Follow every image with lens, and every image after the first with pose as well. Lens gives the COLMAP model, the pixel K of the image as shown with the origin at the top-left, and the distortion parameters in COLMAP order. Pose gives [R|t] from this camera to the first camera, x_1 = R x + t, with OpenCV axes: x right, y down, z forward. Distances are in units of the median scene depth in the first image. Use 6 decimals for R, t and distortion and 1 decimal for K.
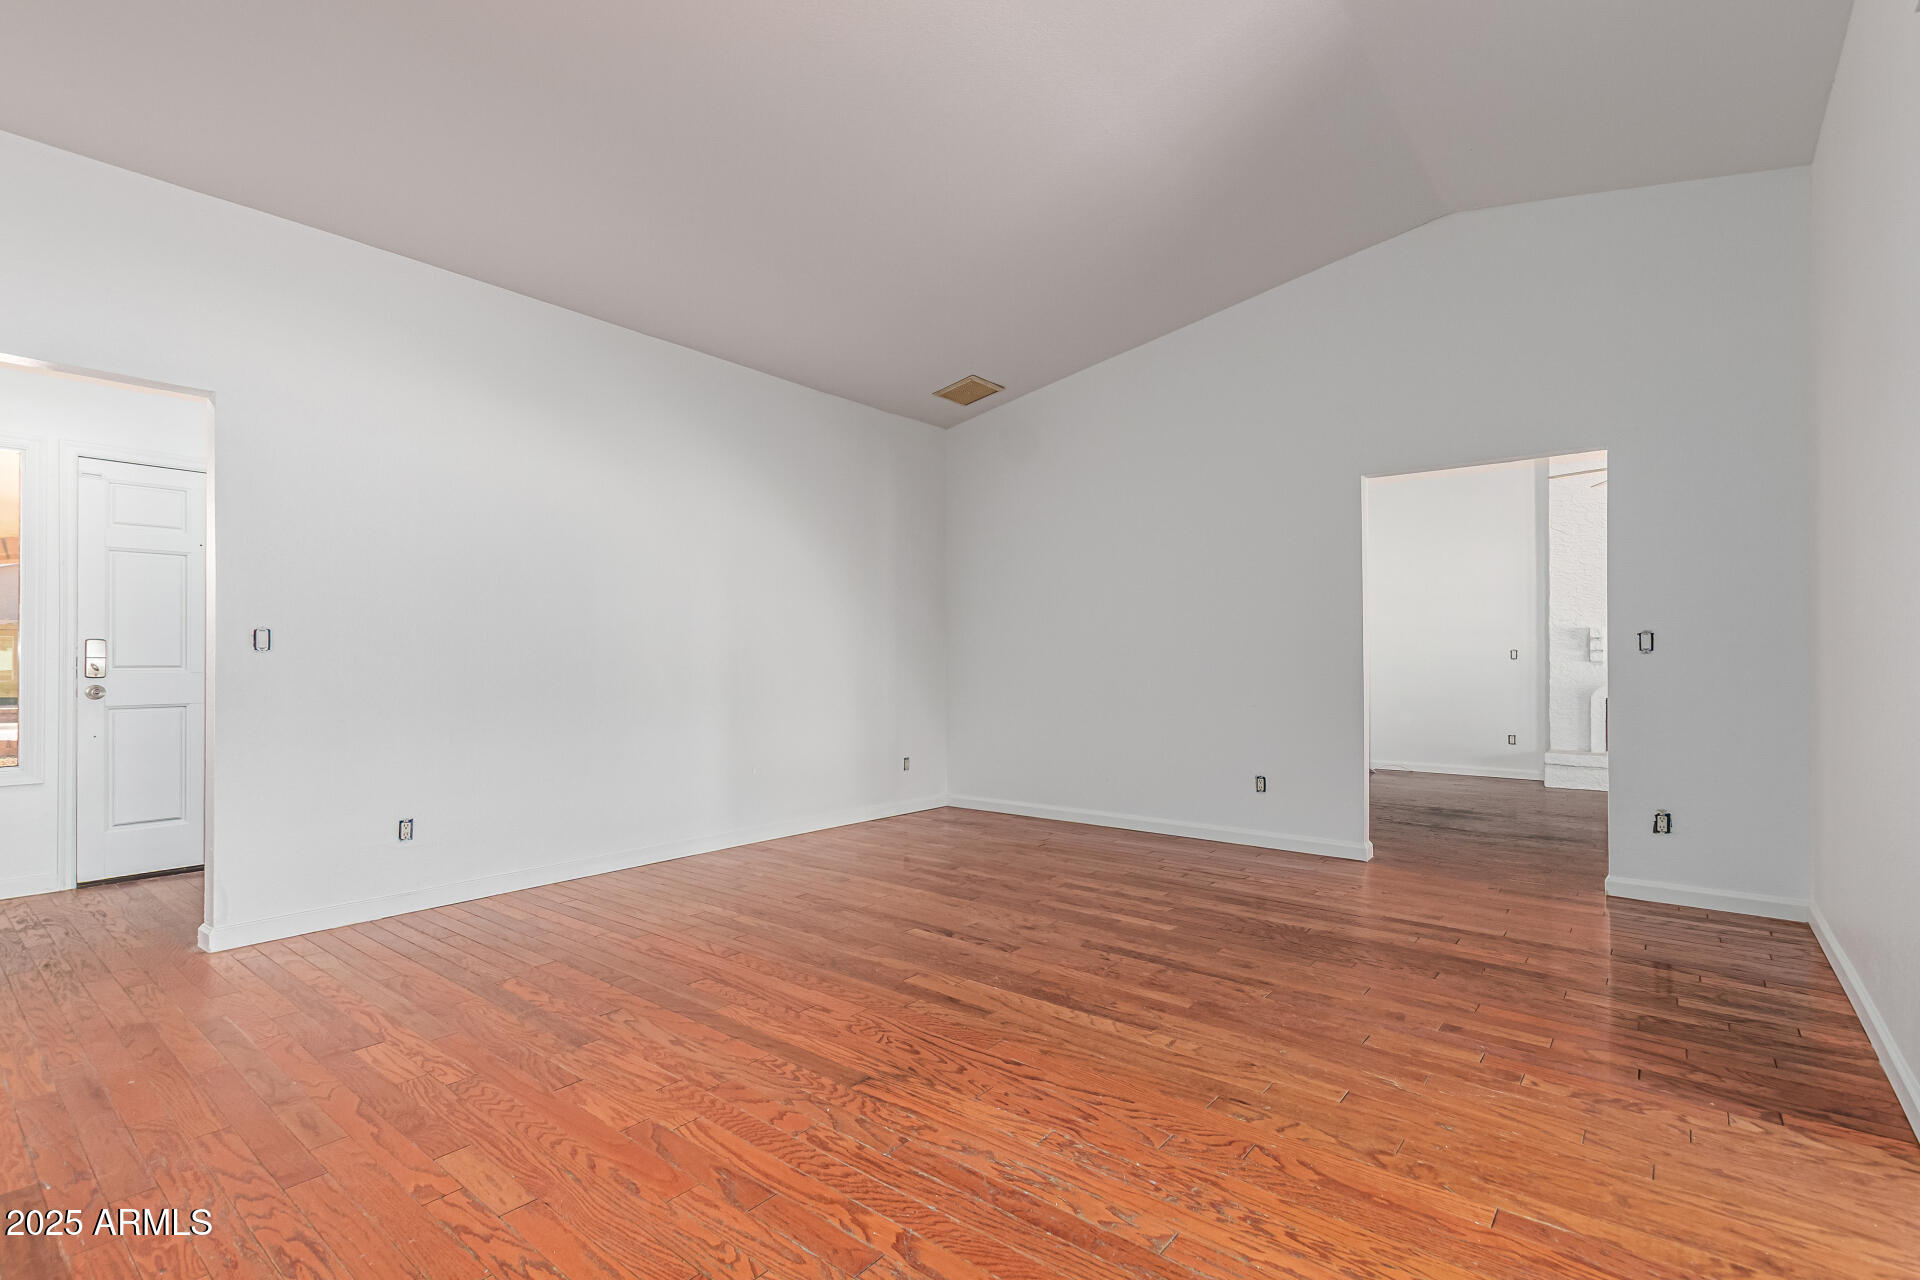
lens RADIAL K [[878.4, 0, 968.6], [0, 878.4, 643.0], [0, 0, 1]] dist [0.004830, -0.000178]
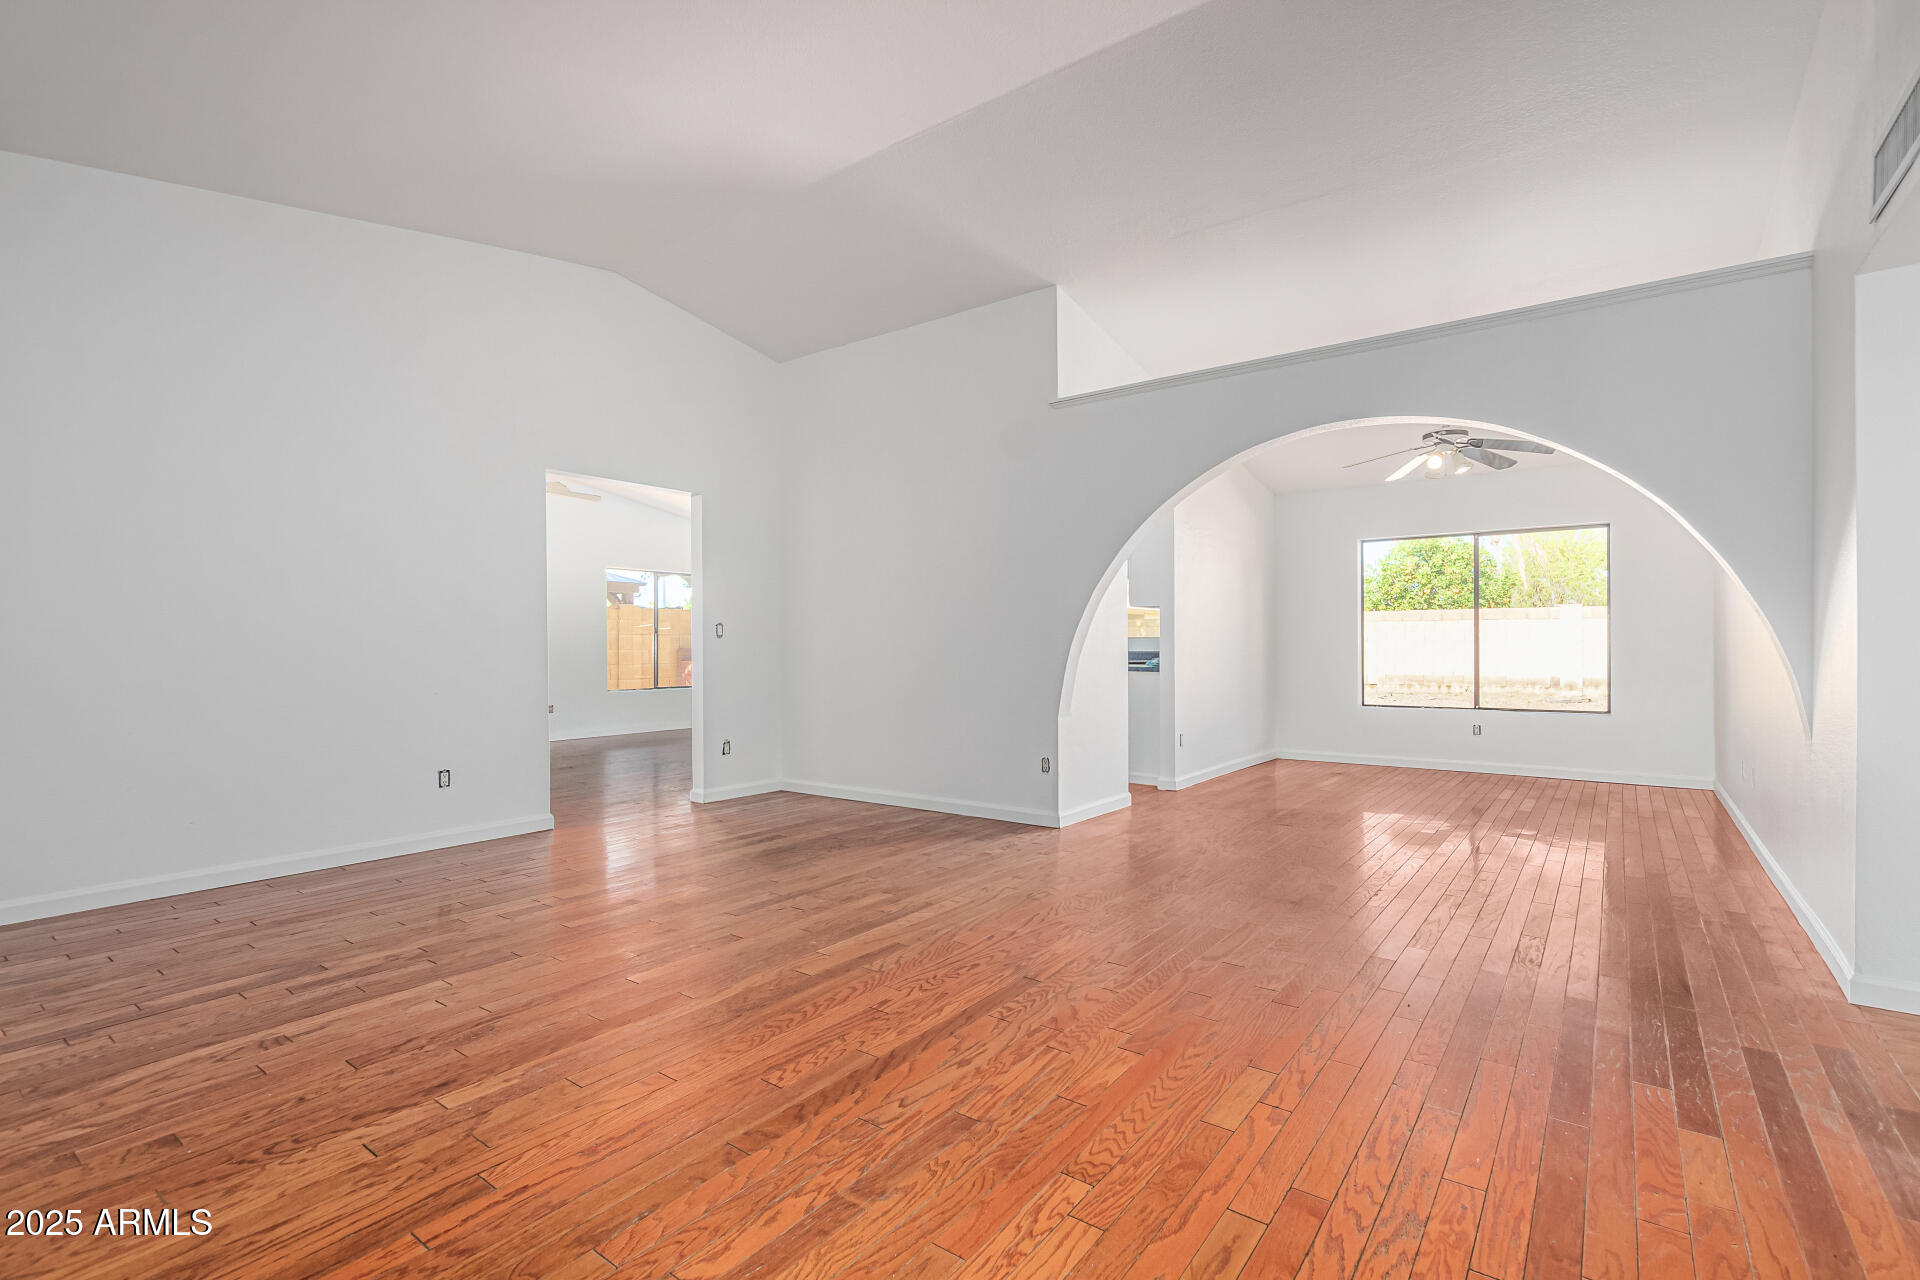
lens RADIAL K [[876.2, 0, 963.7], [0, 876.2, 641.9], [0, 0, 1]] dist [0.002222, 0.000006]
pose [[-0.037179, 0.005663, 0.999293, -1.085190], [-0.019380, 0.999792, -0.006387, 0.027429], [-0.999121, -0.019604, -0.037061, 0.921381]]
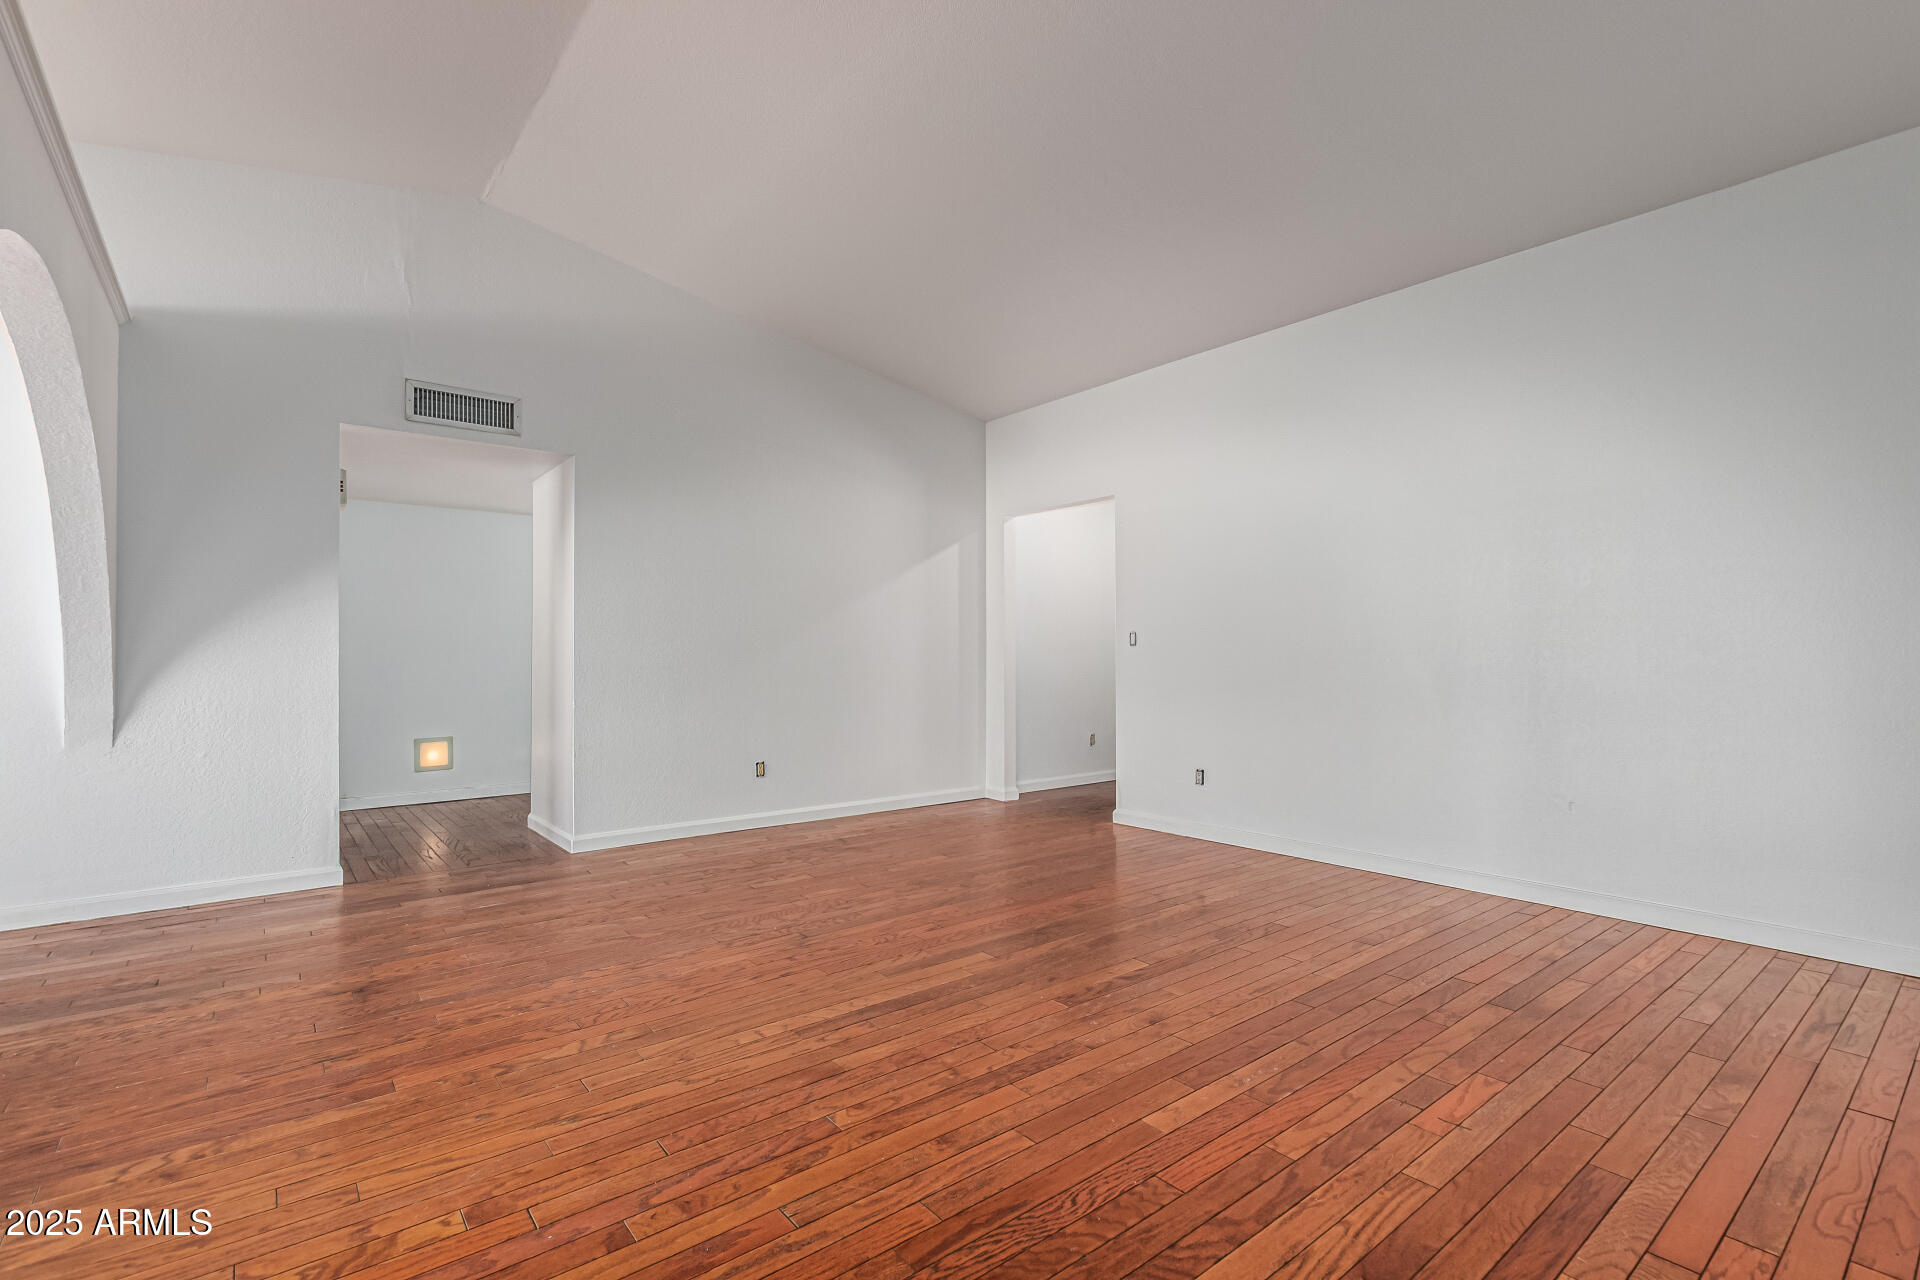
lens RADIAL K [[876.2, 0, 963.7], [0, 876.2, 641.9], [0, 0, 1]] dist [0.002222, 0.000006]
pose [[-0.208770, -0.014836, -0.977852, 1.020127], [0.023027, 0.999533, -0.020081, 0.032292], [0.977694, -0.026709, -0.208331, 1.270518]]
